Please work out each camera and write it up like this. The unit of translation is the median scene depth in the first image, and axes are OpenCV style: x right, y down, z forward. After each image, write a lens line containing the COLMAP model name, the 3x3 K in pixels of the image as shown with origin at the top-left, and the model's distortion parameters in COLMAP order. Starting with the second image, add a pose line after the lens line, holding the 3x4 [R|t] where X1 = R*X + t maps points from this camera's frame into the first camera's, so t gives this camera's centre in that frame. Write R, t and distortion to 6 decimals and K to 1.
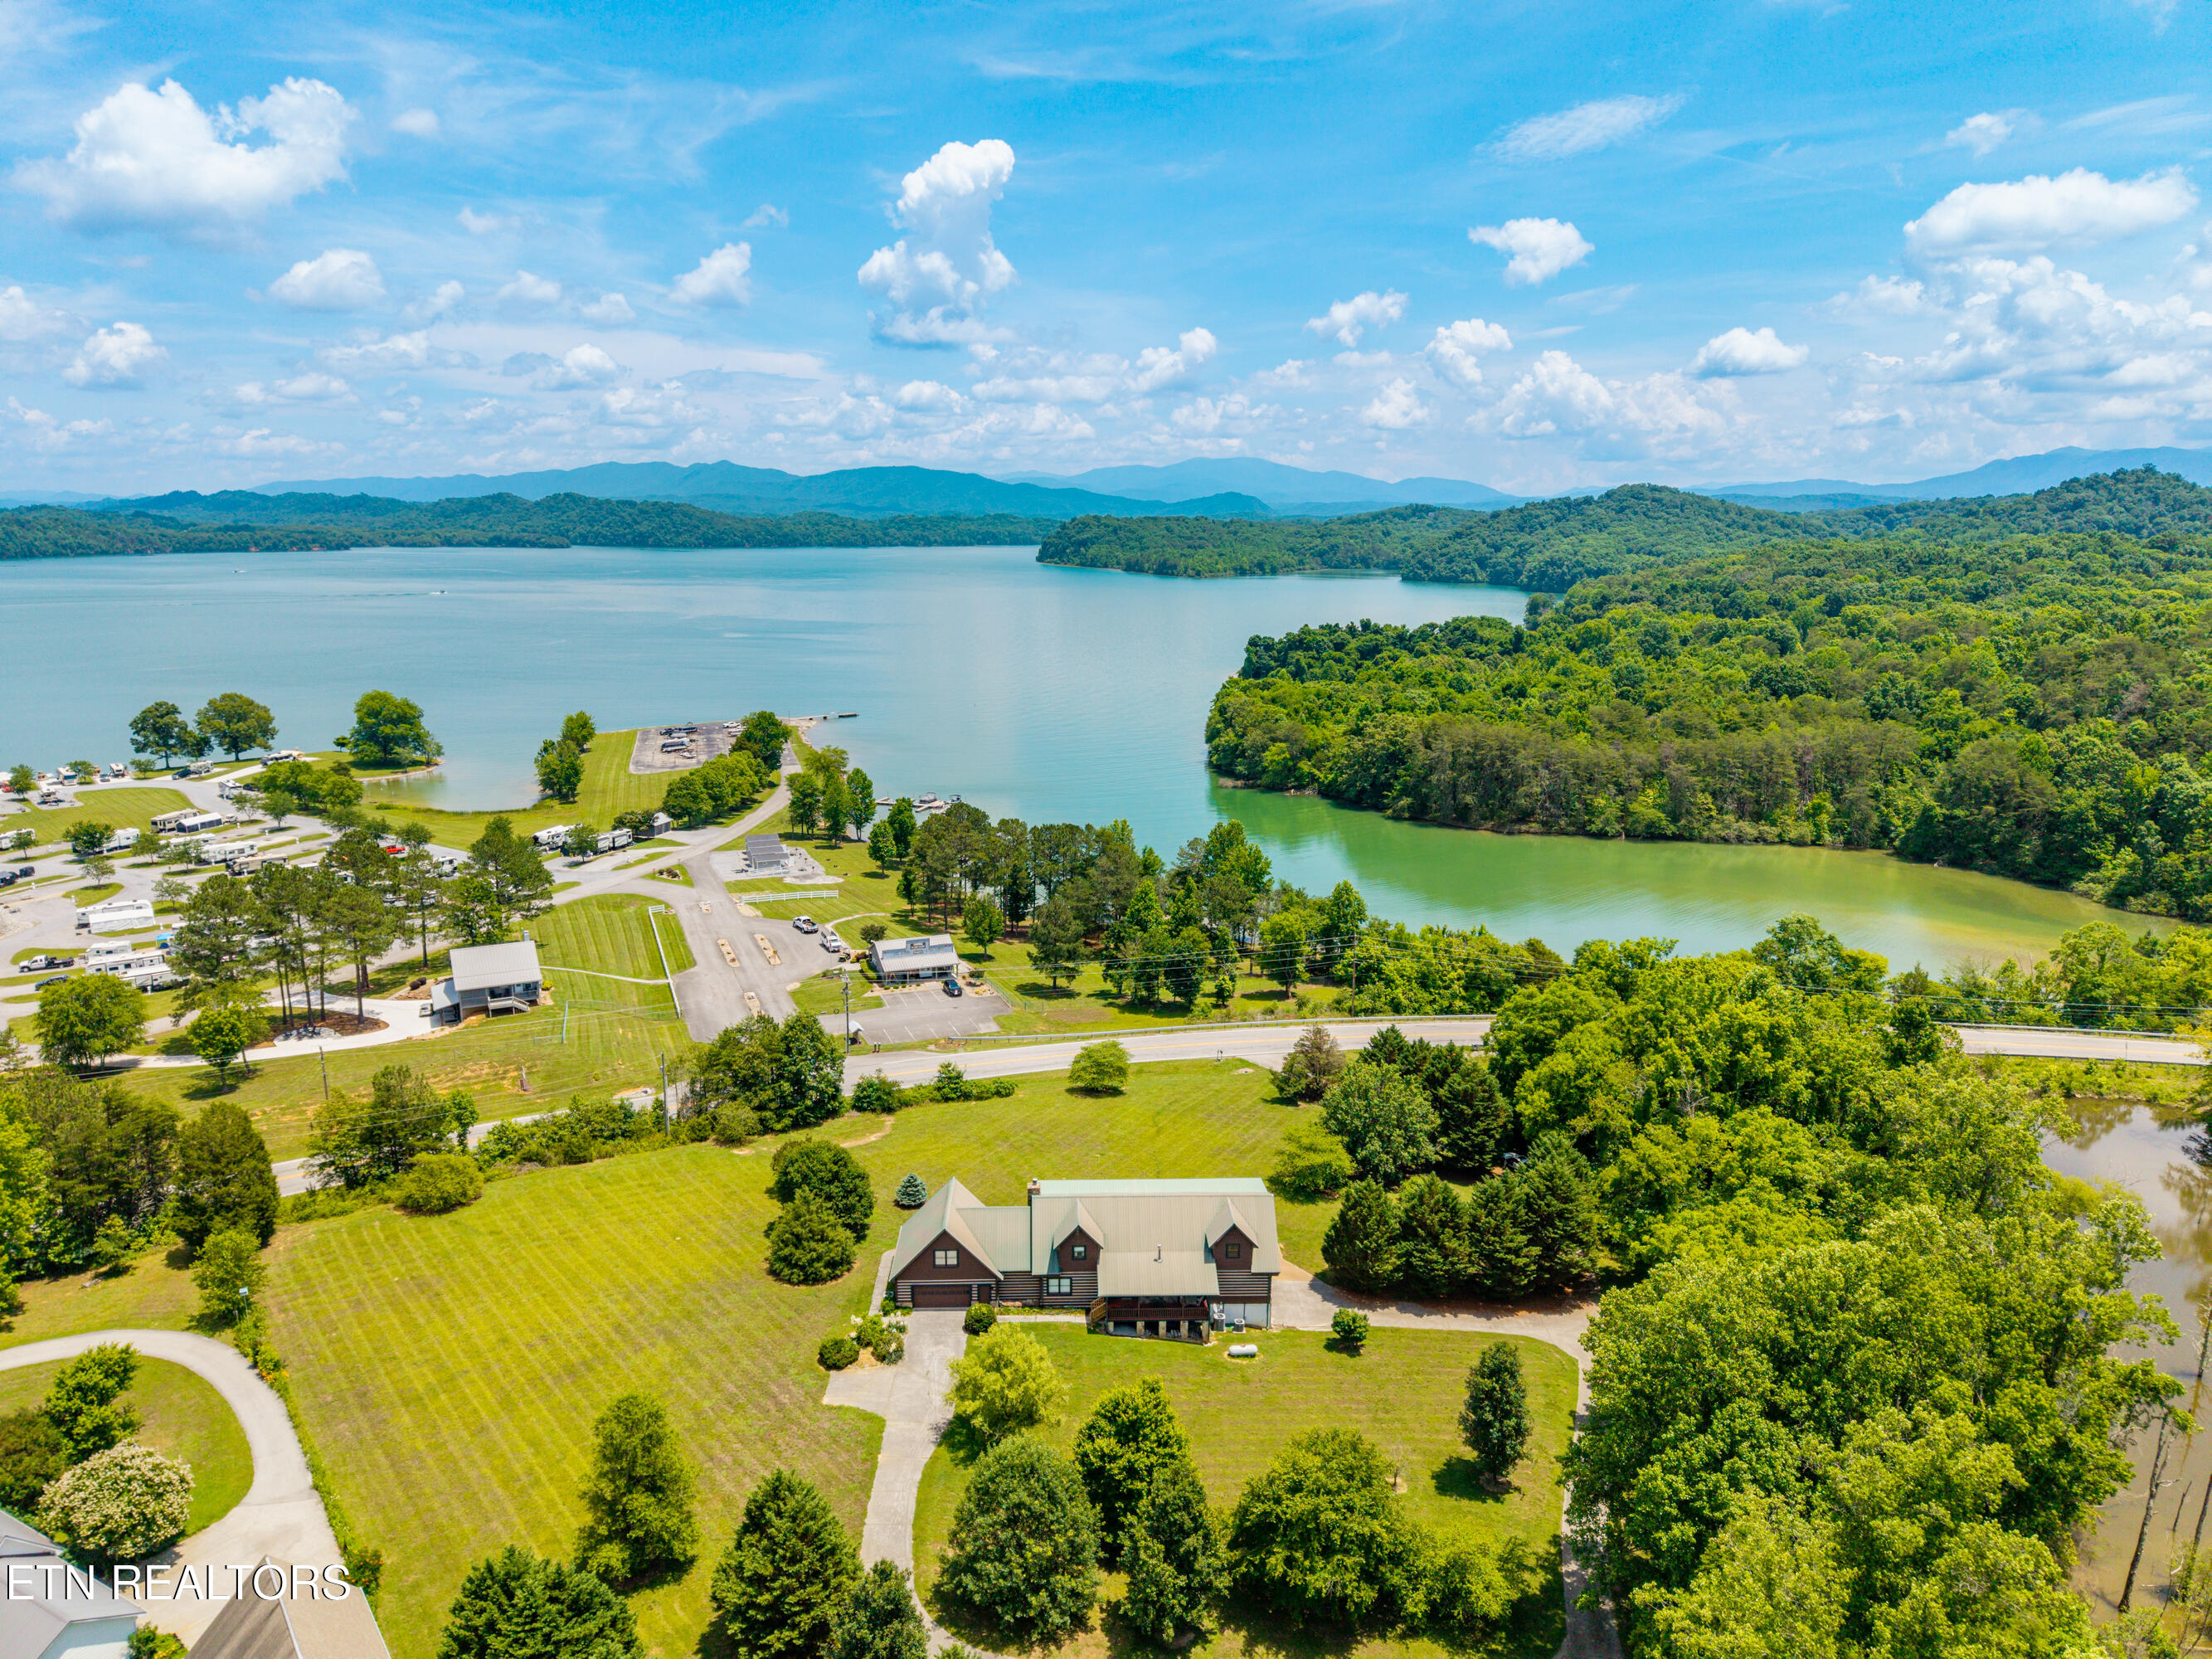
lens RADIAL K [[1482.7, 0, 1098.2], [0, 1482.7, 831.4], [0, 0, 1]] dist [0.038673, -0.043626]
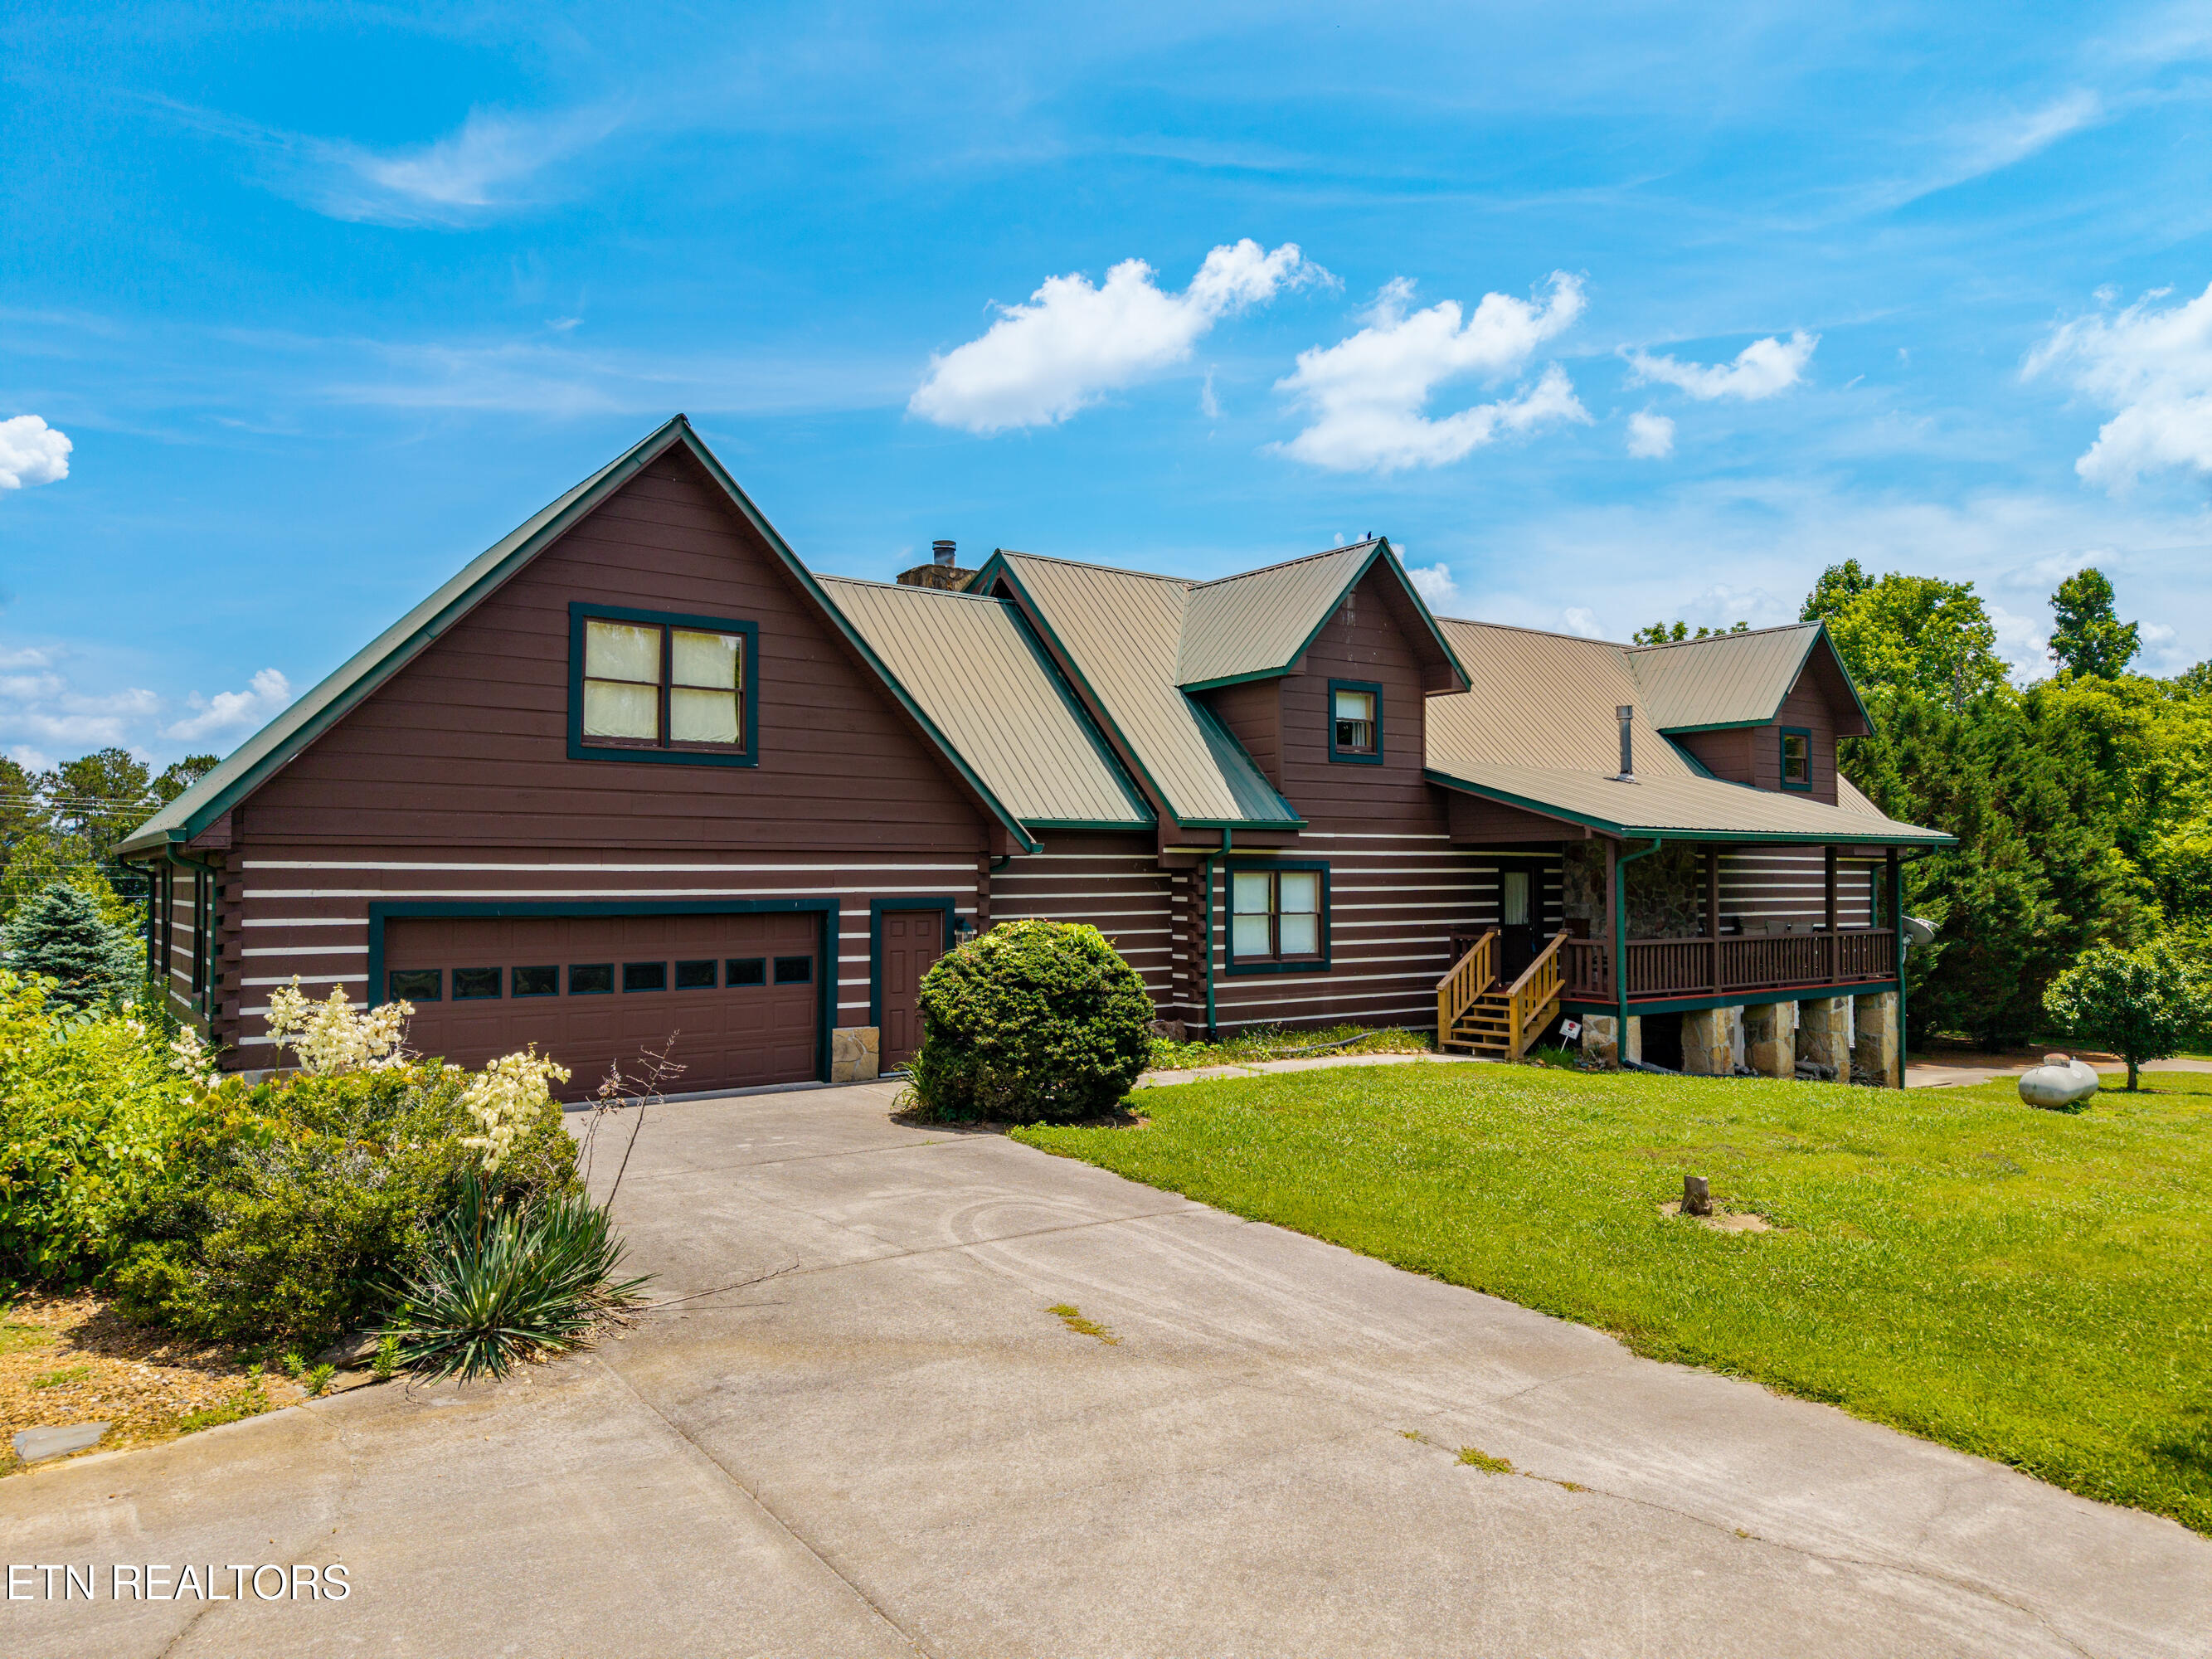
lens RADIAL K [[1482.7, 0, 1079.6], [0, 1482.7, 847.5], [0, 0, 1]] dist [0.038673, -0.043626]
pose [[0.821979, 0.012679, 0.569376, -0.059272], [0.124958, 0.971376, -0.202025, 0.133169], [-0.555640, 0.237208, 0.796867, 0.349942]]
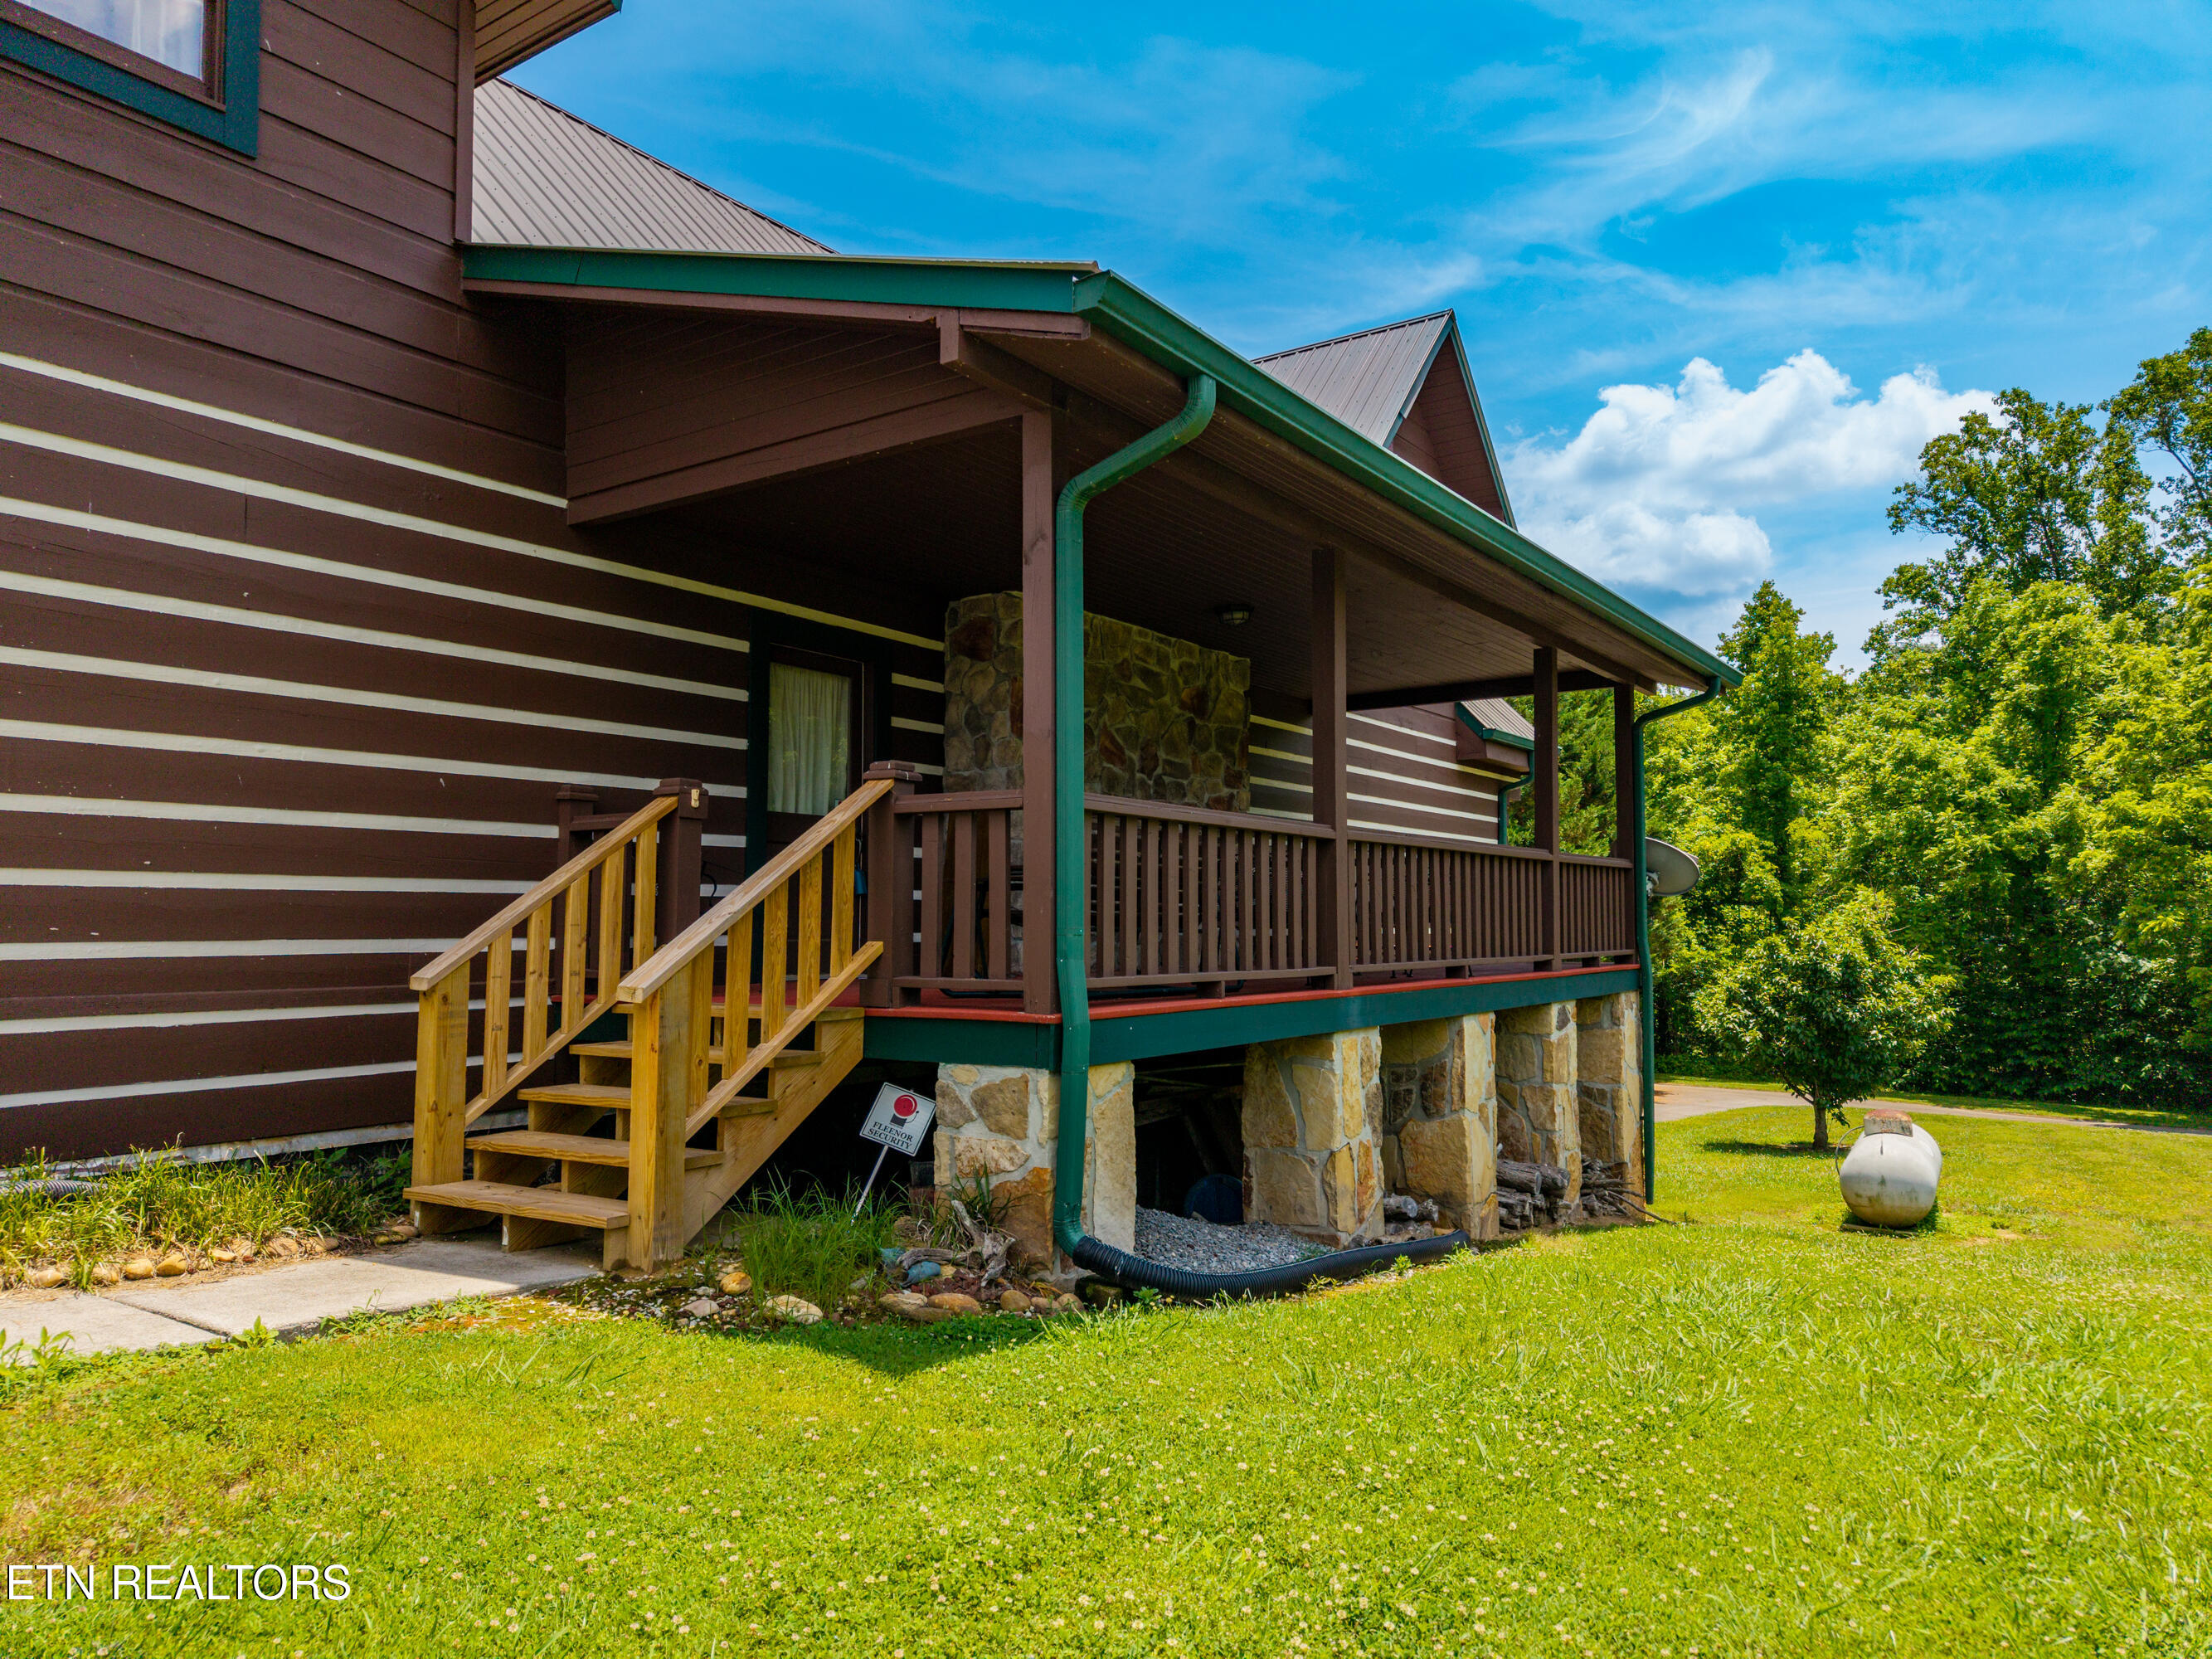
lens RADIAL K [[1482.7, 0, 1111.9], [0, 1482.7, 807.7], [0, 0, 1]] dist [0.038673, -0.043626]
pose [[0.569329, 0.065484, 0.819498, -0.012707], [0.178669, 0.963141, -0.201088, 0.130563], [-0.802460, 0.260904, 0.536644, 0.382792]]
